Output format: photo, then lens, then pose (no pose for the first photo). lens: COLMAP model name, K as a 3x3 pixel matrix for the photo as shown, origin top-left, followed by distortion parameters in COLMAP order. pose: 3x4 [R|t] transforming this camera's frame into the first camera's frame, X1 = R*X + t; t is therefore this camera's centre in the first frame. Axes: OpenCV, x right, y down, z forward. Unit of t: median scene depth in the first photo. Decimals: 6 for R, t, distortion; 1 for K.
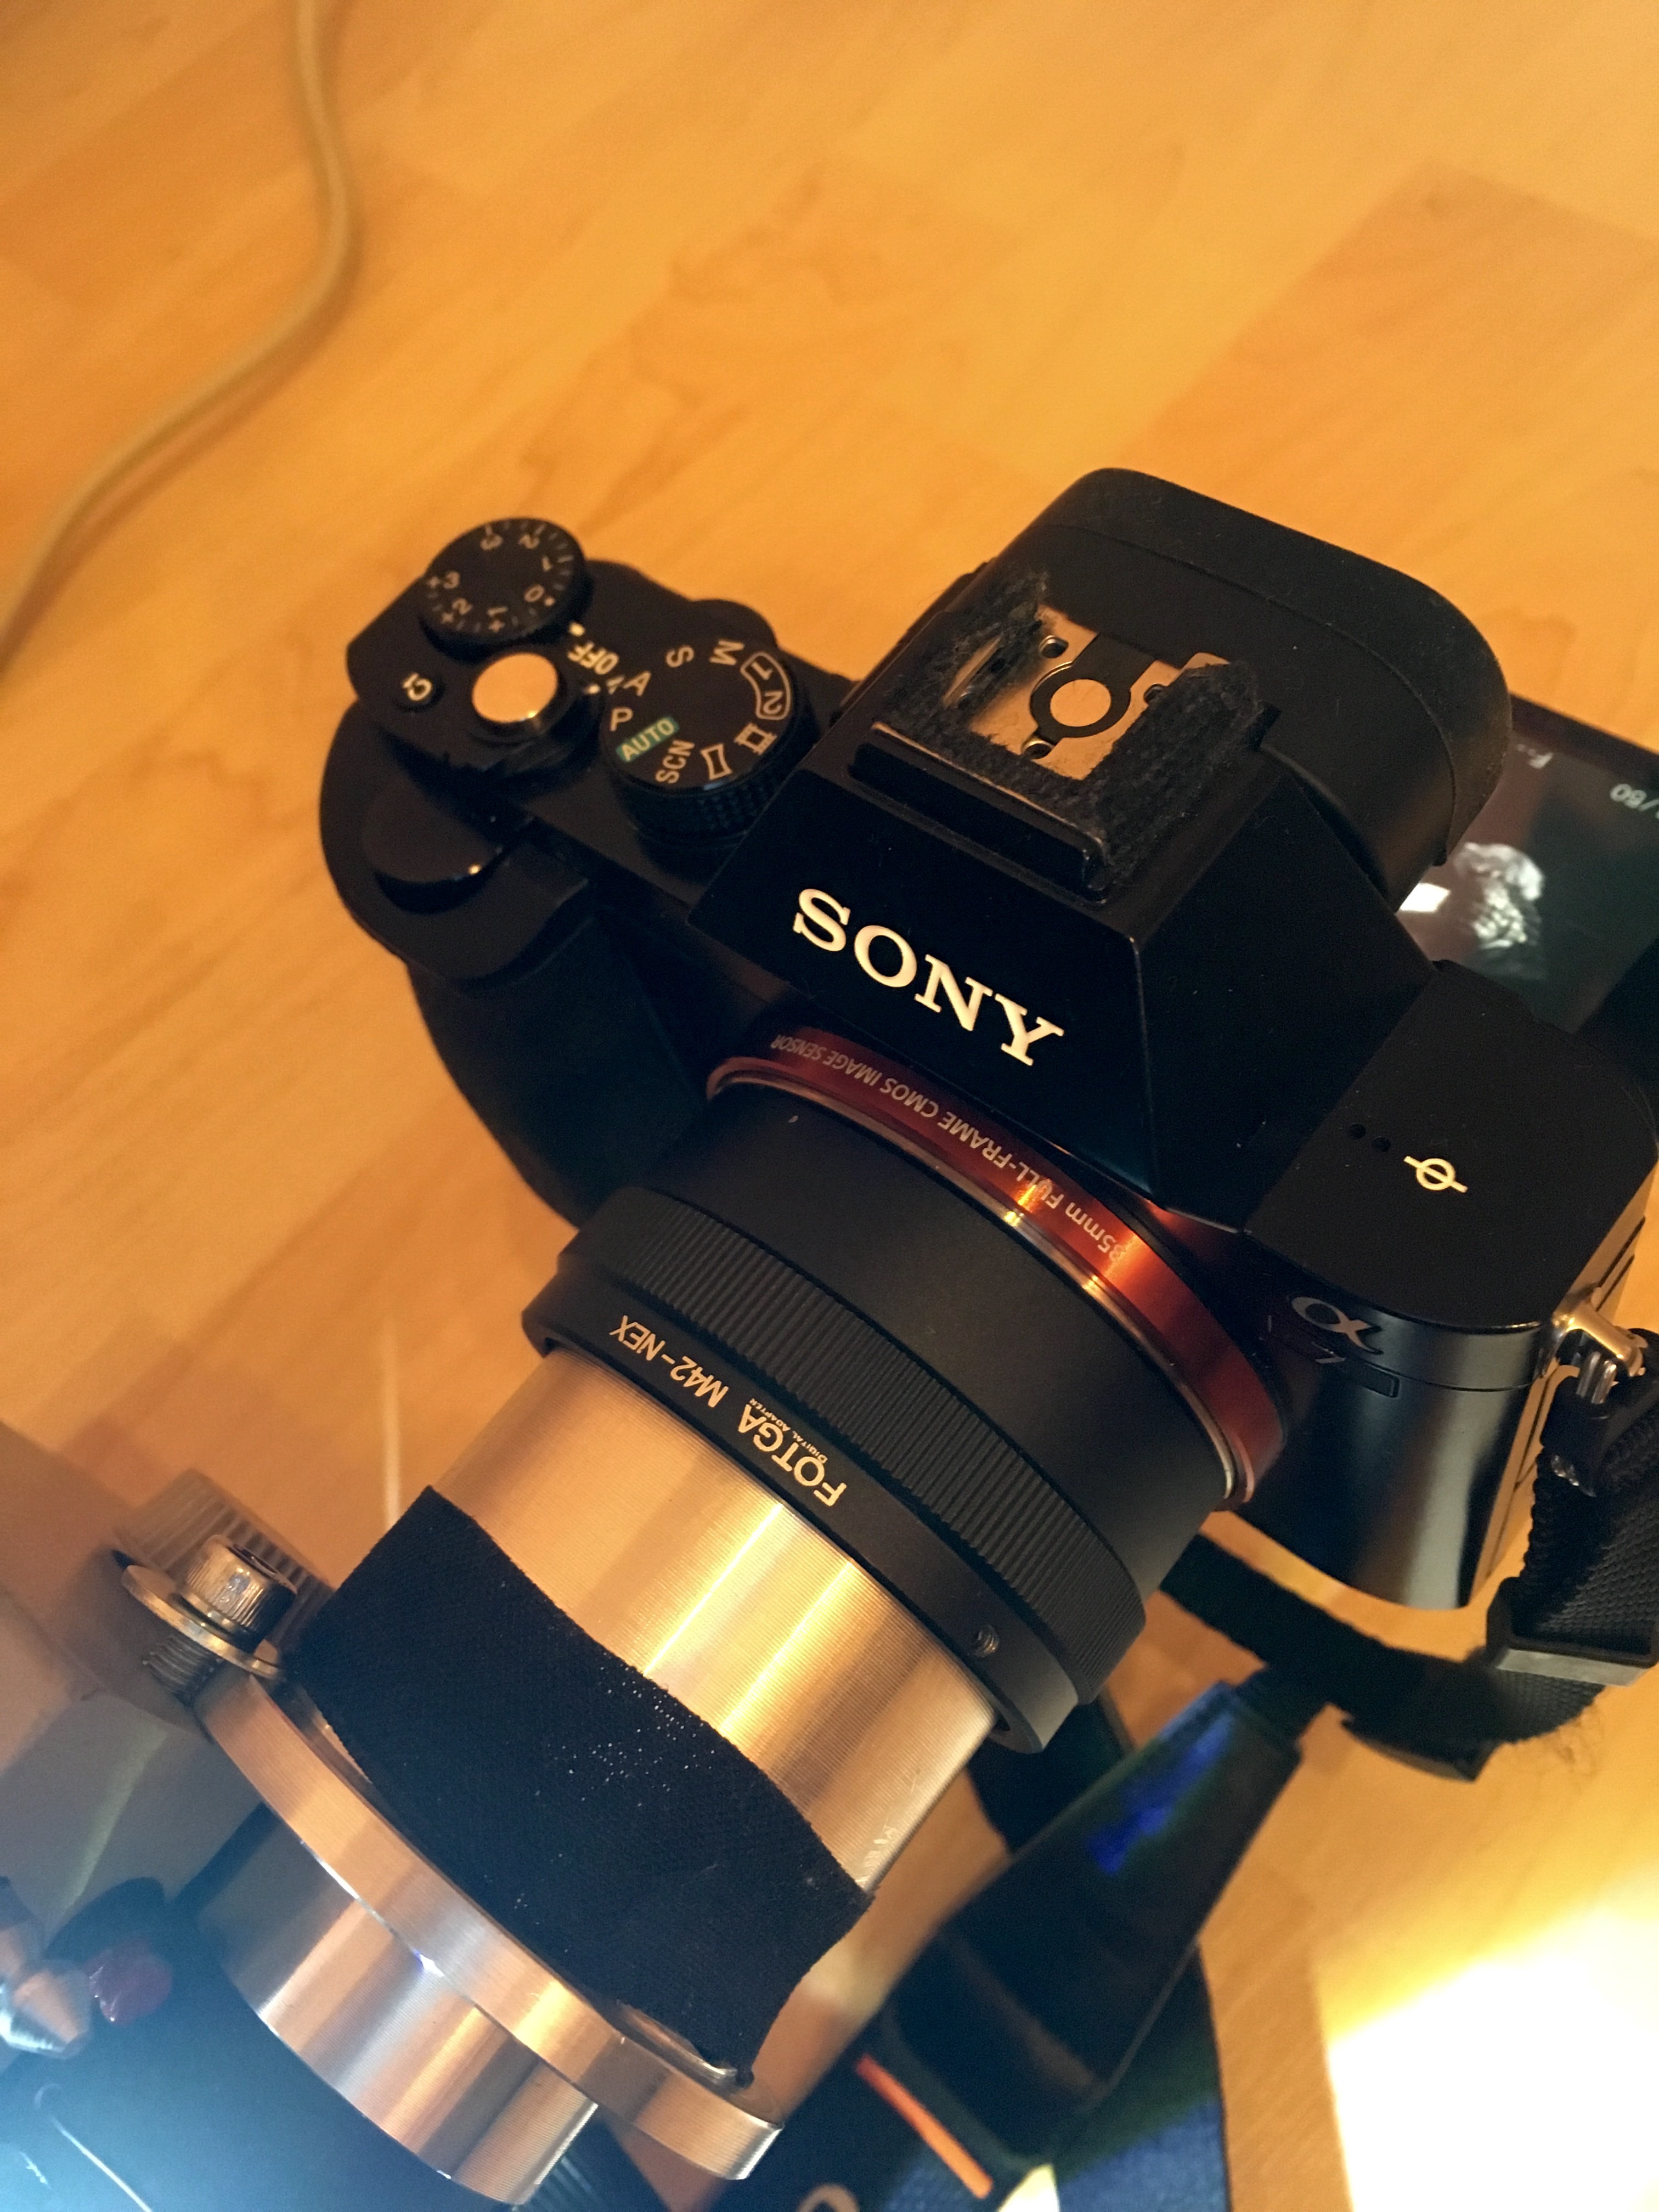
lens RADIAL K [[1942.3, 0, 829.5], [0, 1942.3, 1106.0], [0, 0, 1]] dist [0.003437, 0.001685]
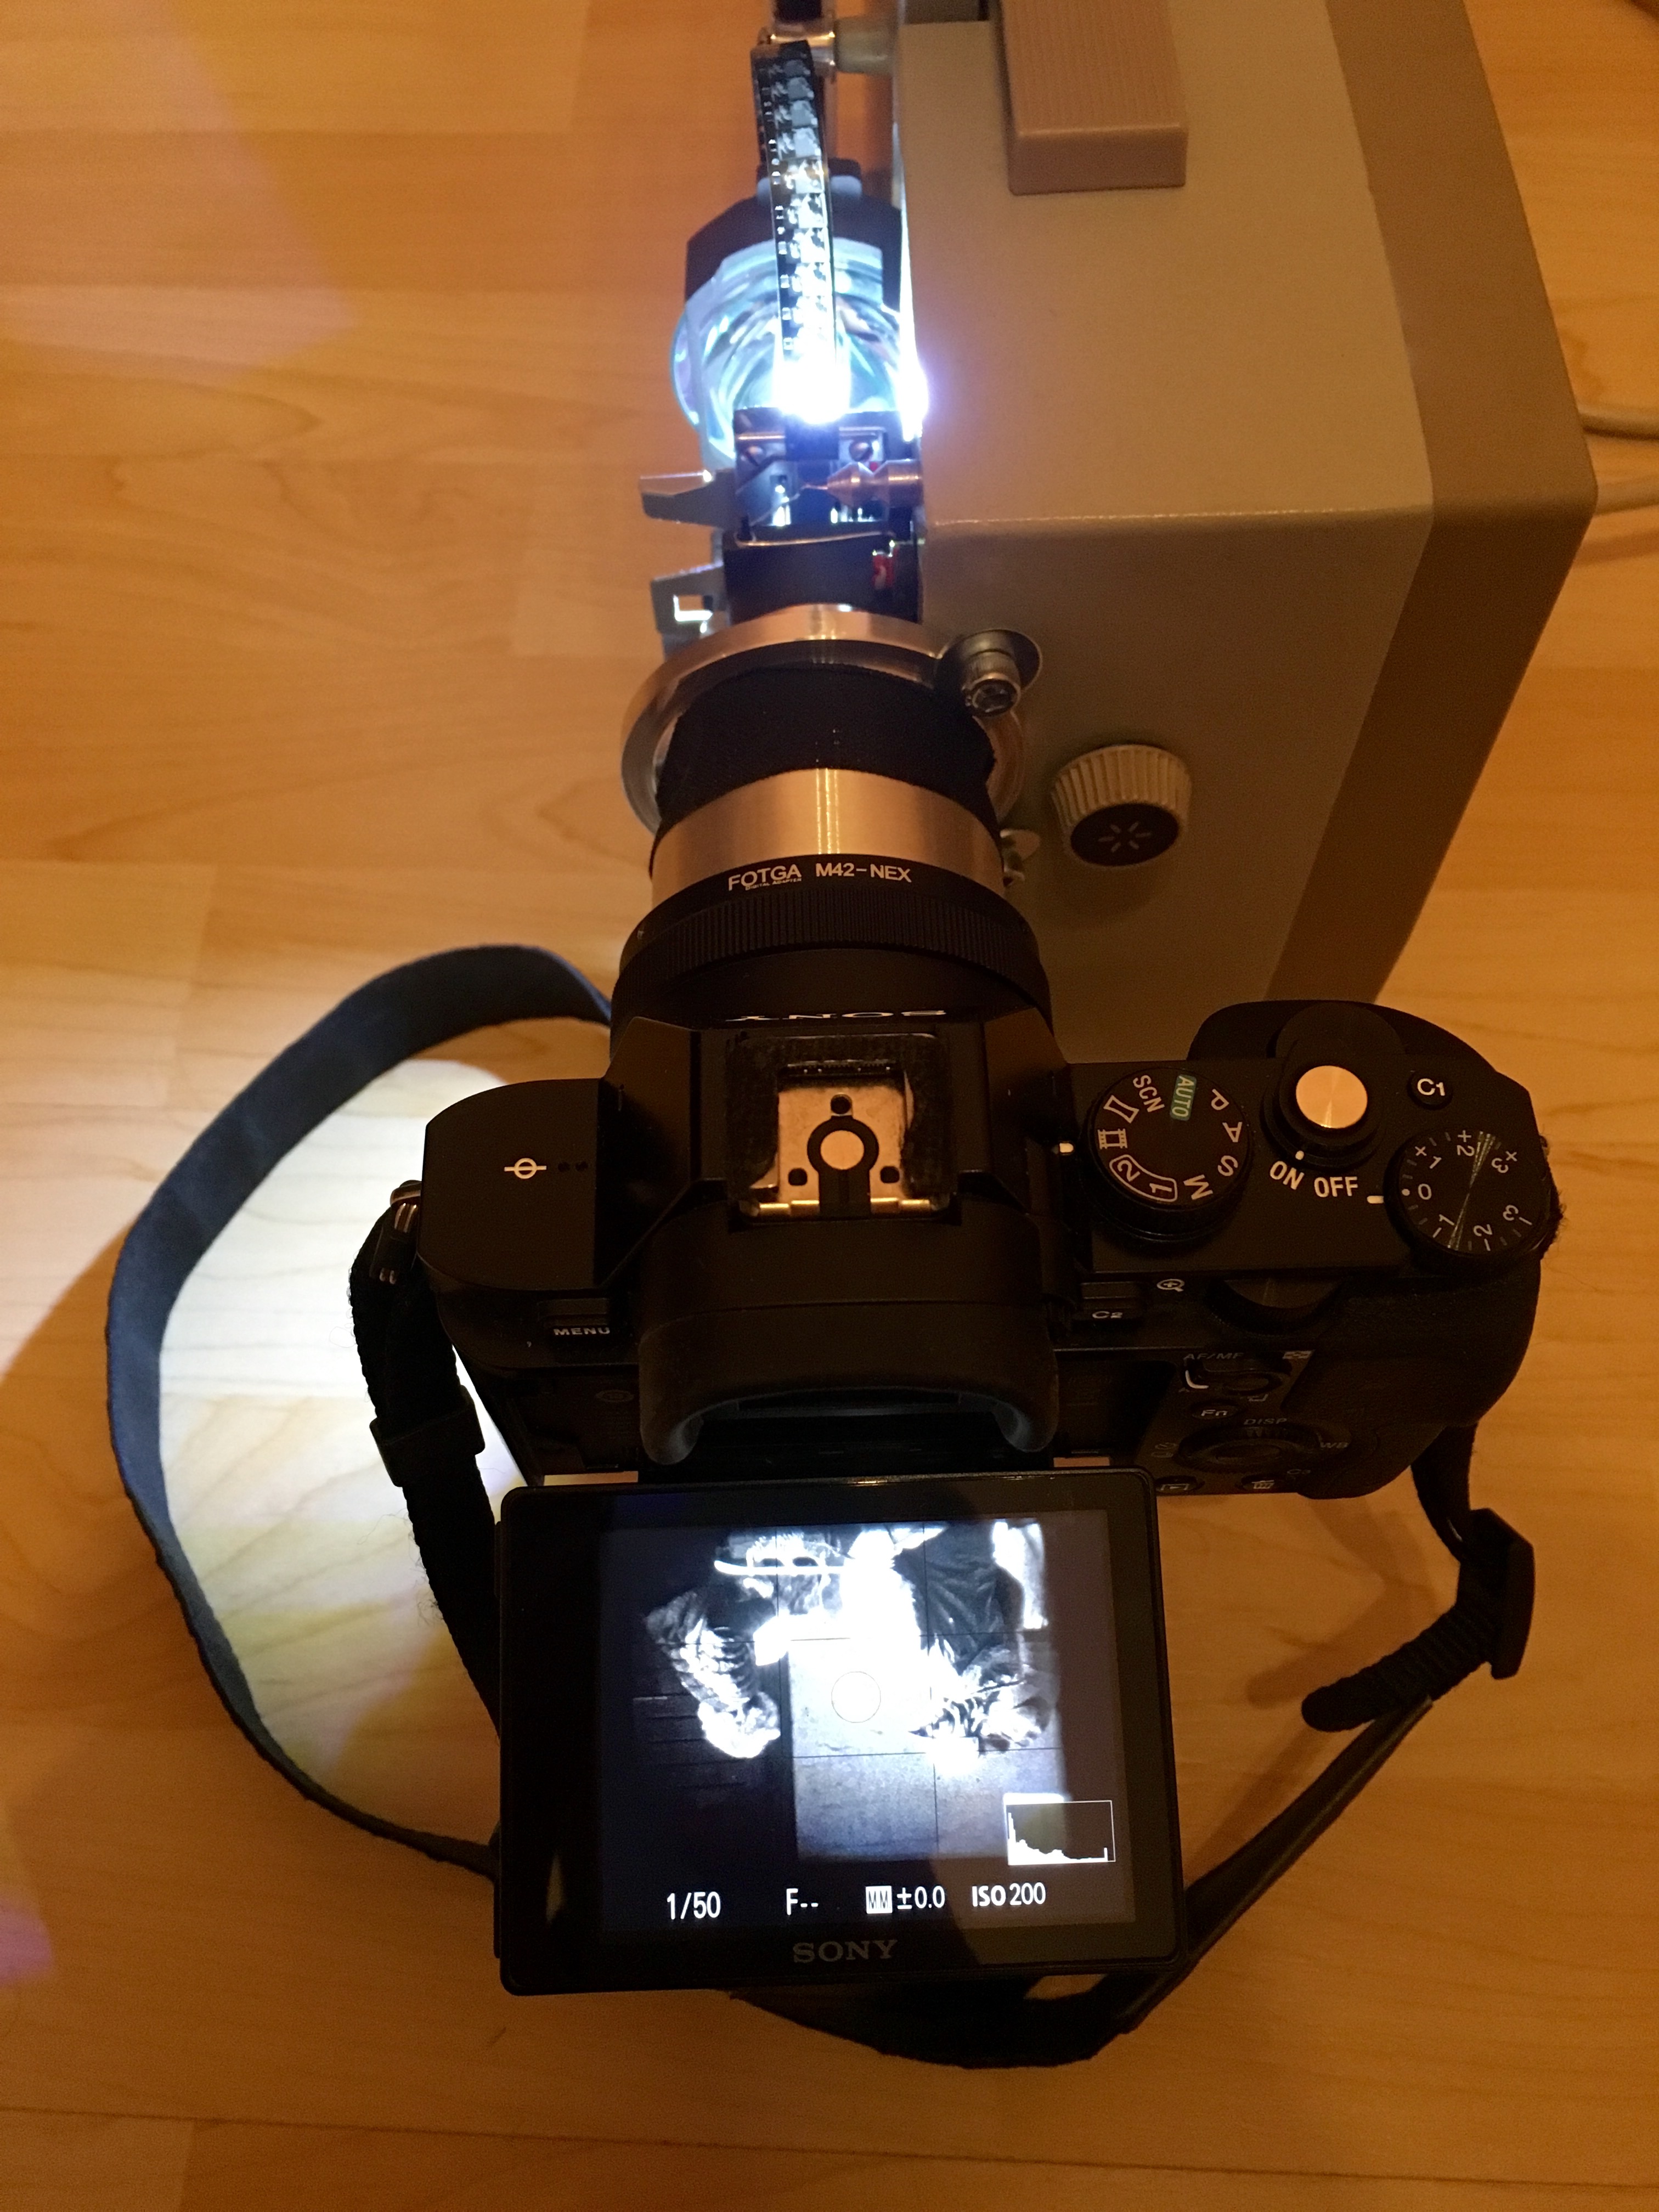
lens RADIAL K [[1942.3, 0, 829.5], [0, 1942.3, 1106.0], [0, 0, 1]] dist [0.003437, 0.001685]
pose [[-0.734494, 0.667513, -0.122253, 0.243473], [-0.486624, -0.392514, 0.780468, -1.094740], [0.472986, 0.632740, 0.613127, 0.096885]]
